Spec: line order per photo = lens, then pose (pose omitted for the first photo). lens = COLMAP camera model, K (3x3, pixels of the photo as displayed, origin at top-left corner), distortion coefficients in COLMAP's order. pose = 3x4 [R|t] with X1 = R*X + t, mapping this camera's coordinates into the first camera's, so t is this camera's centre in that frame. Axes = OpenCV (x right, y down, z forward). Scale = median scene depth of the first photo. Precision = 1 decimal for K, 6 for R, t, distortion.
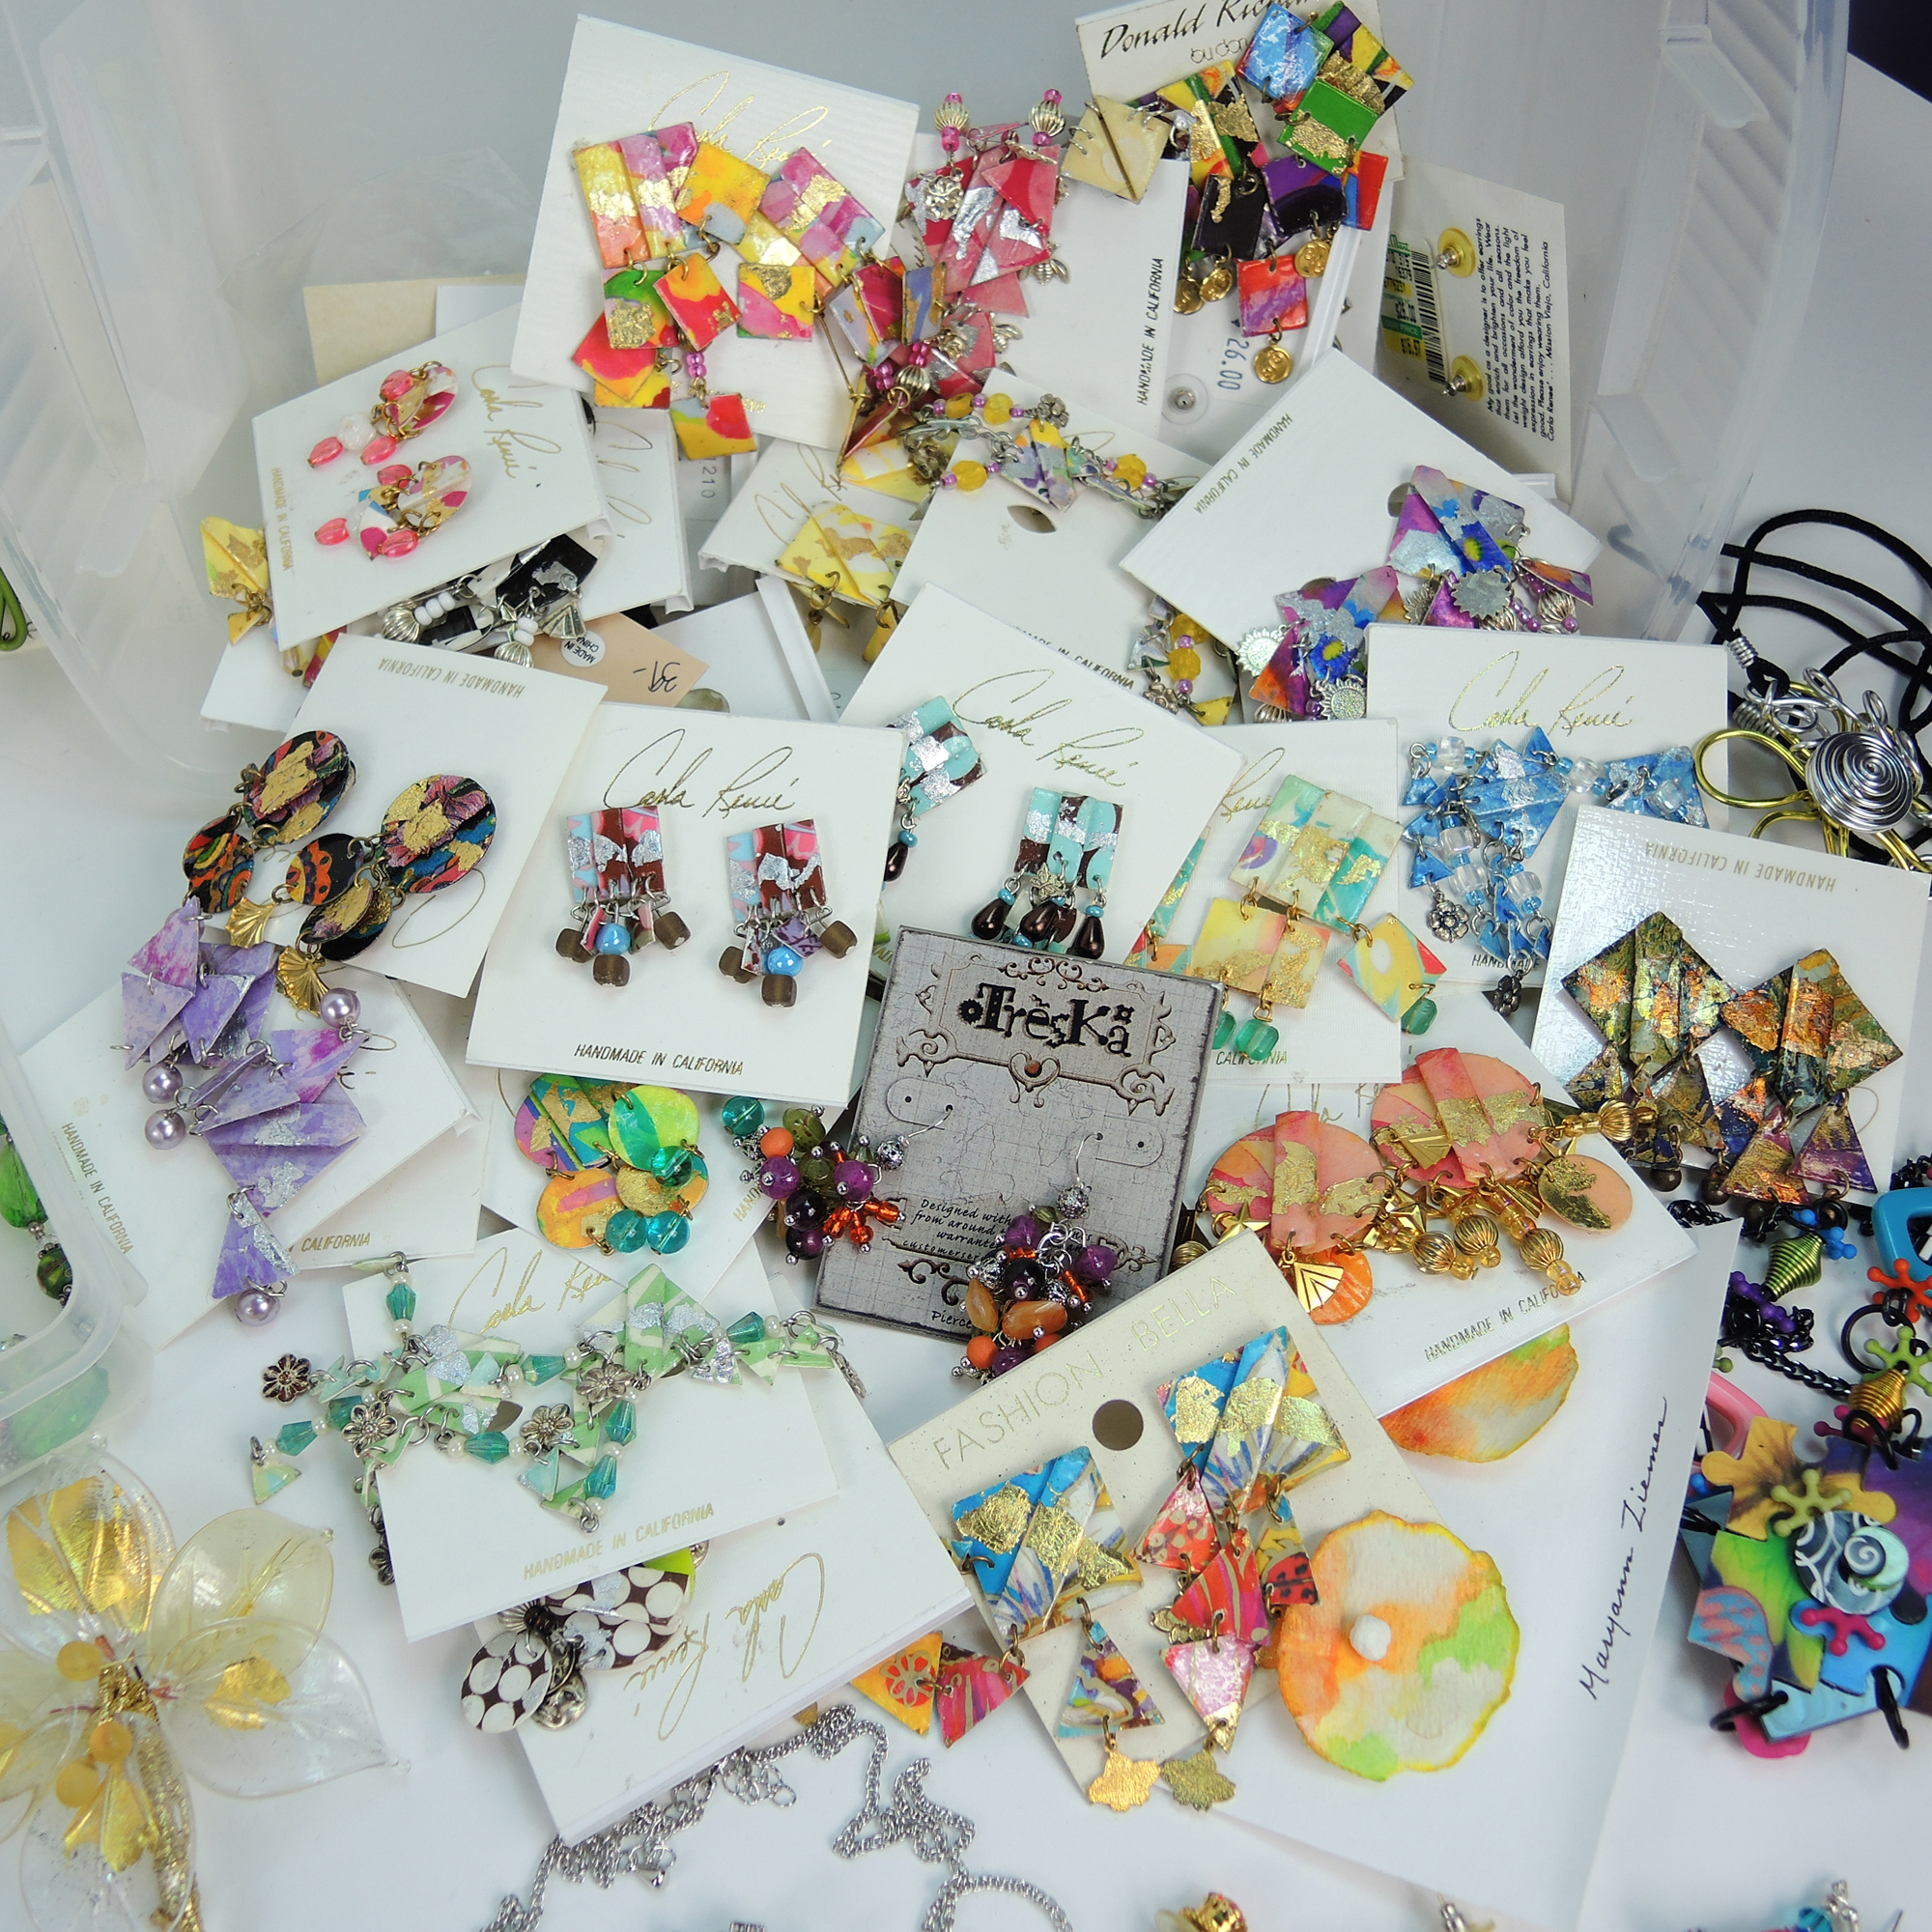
lens RADIAL K [[2081.3, 0, 956.6], [0, 2081.3, 969.8], [0, 0, 1]] dist [-0.054546, 0.000000]
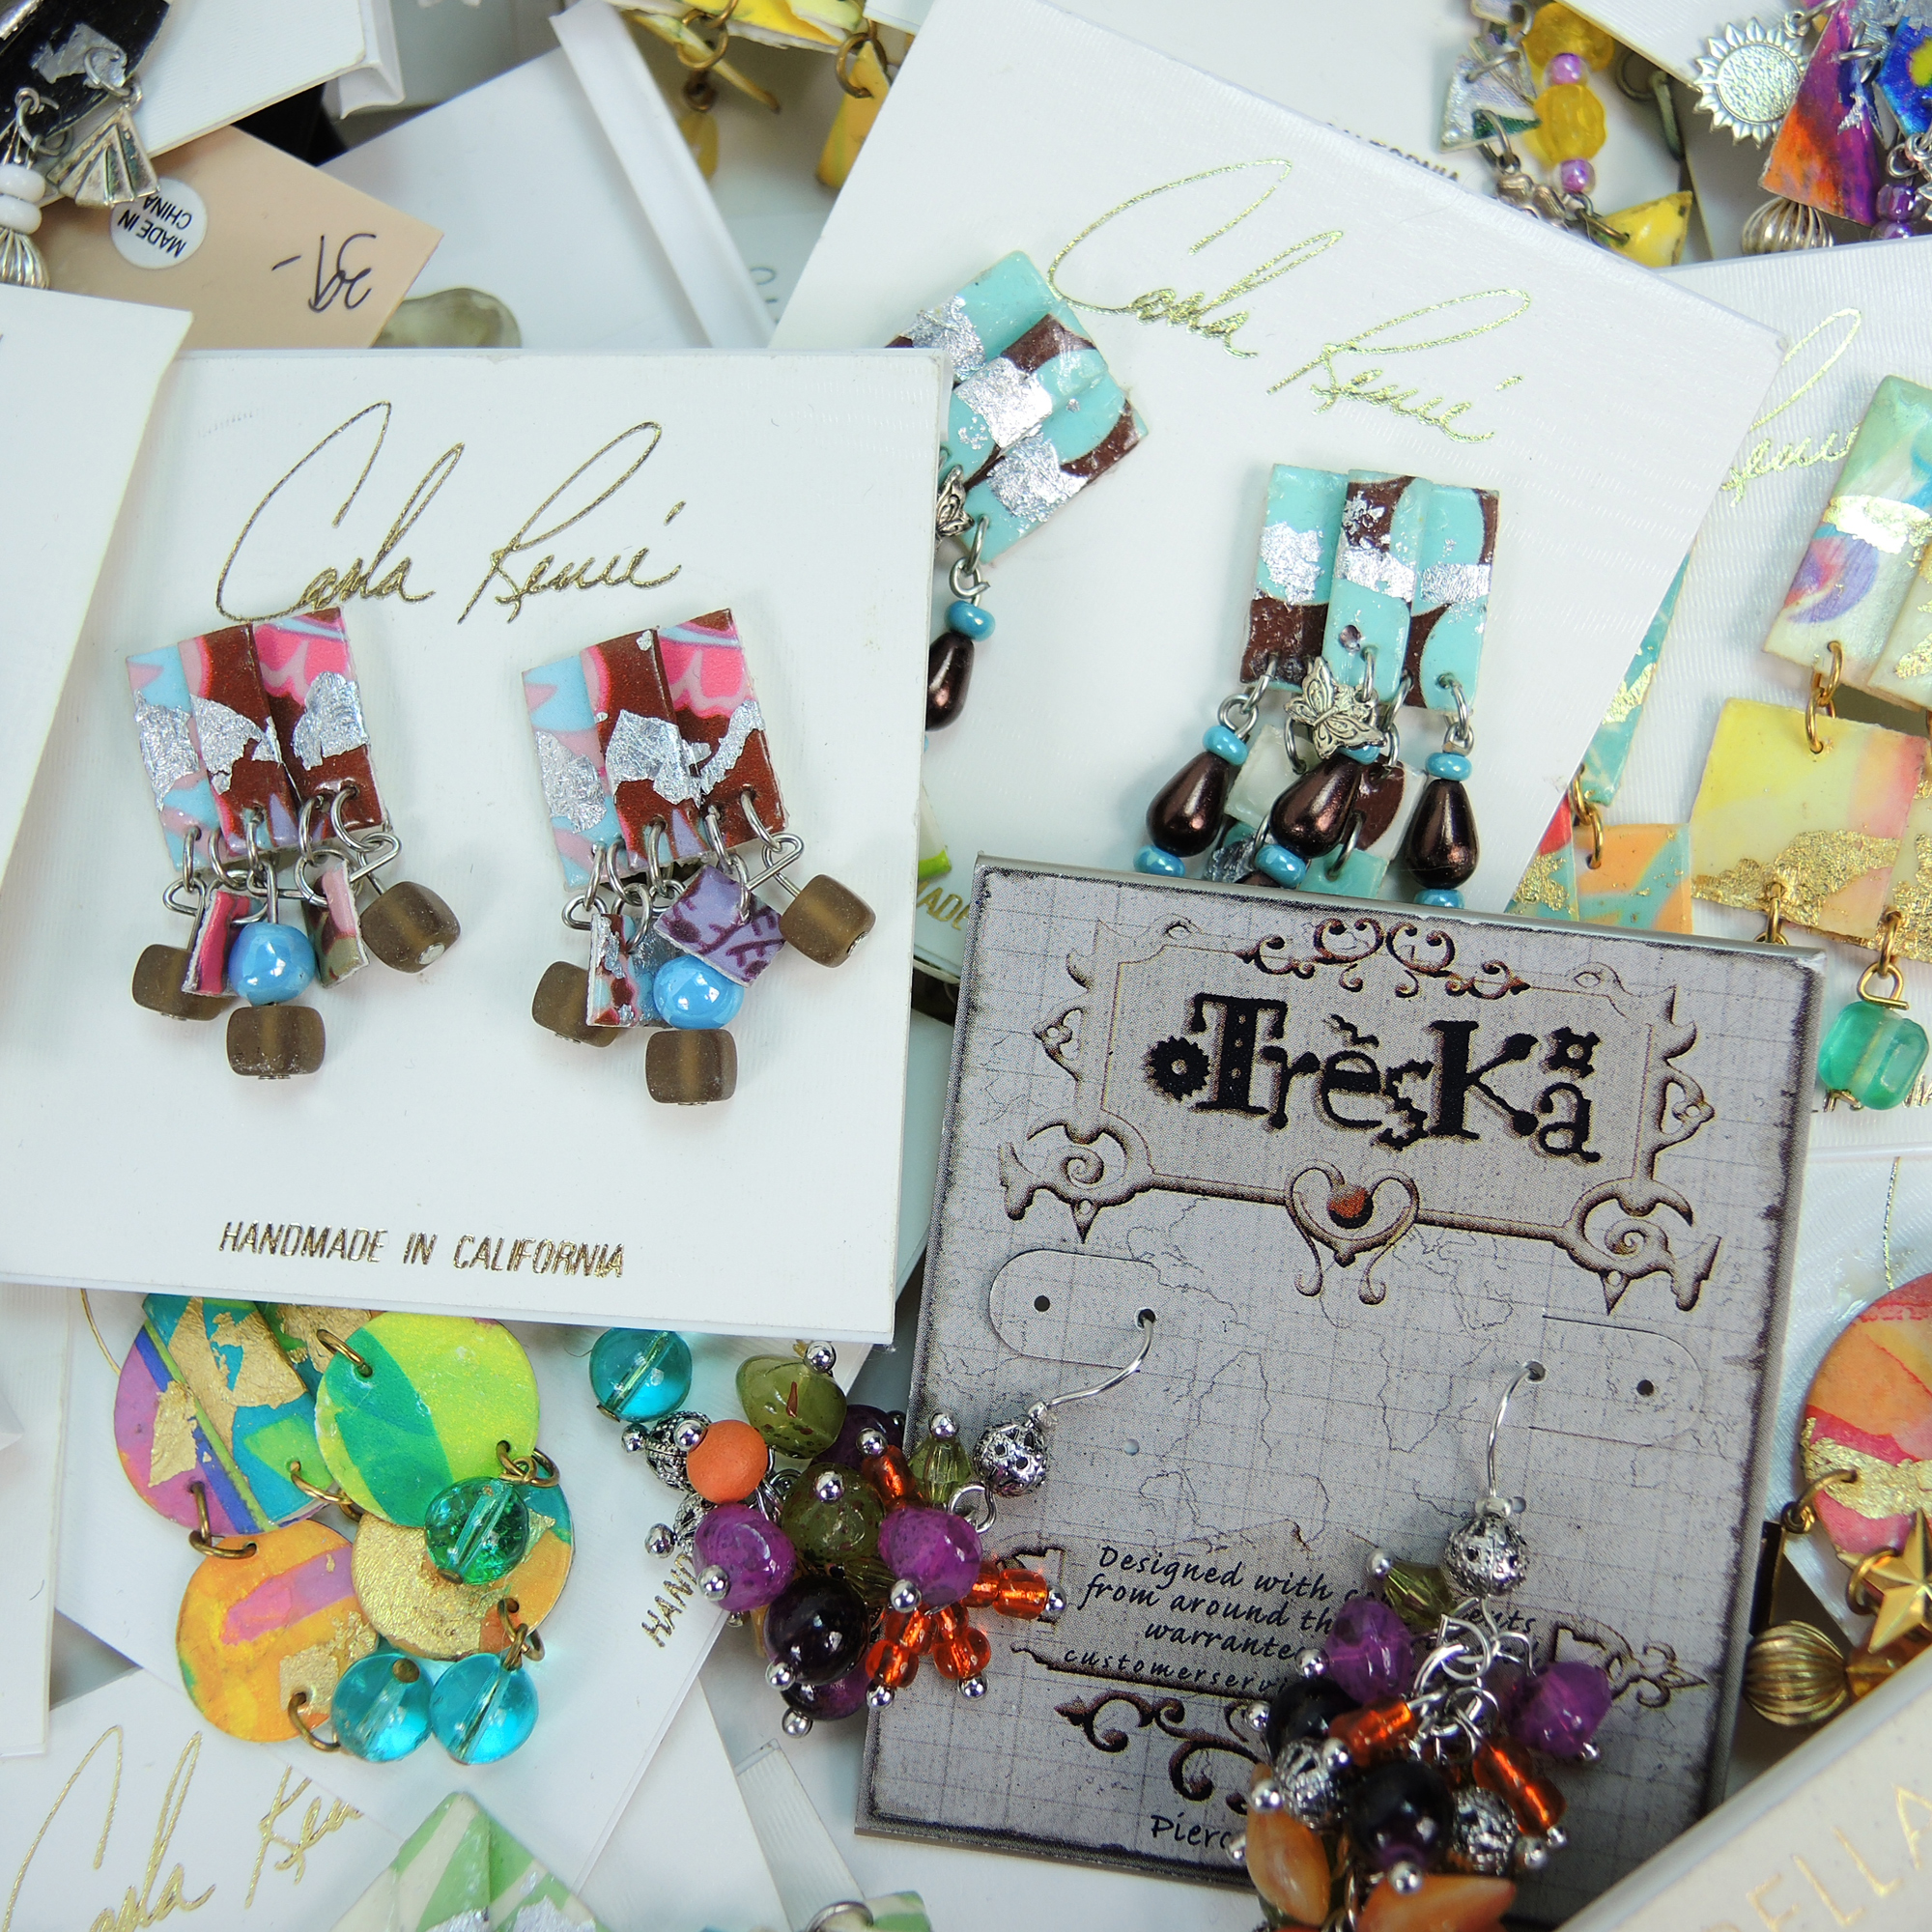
lens RADIAL K [[2081.3, 0, 967.0], [0, 2081.3, 957.6], [0, 0, 1]] dist [-0.054546, 0.000000]
pose [[0.995578, -0.092377, -0.017060, -0.024362], [0.093930, 0.976372, 0.194613, -0.081090], [-0.001321, -0.195355, 0.980732, 0.610346]]
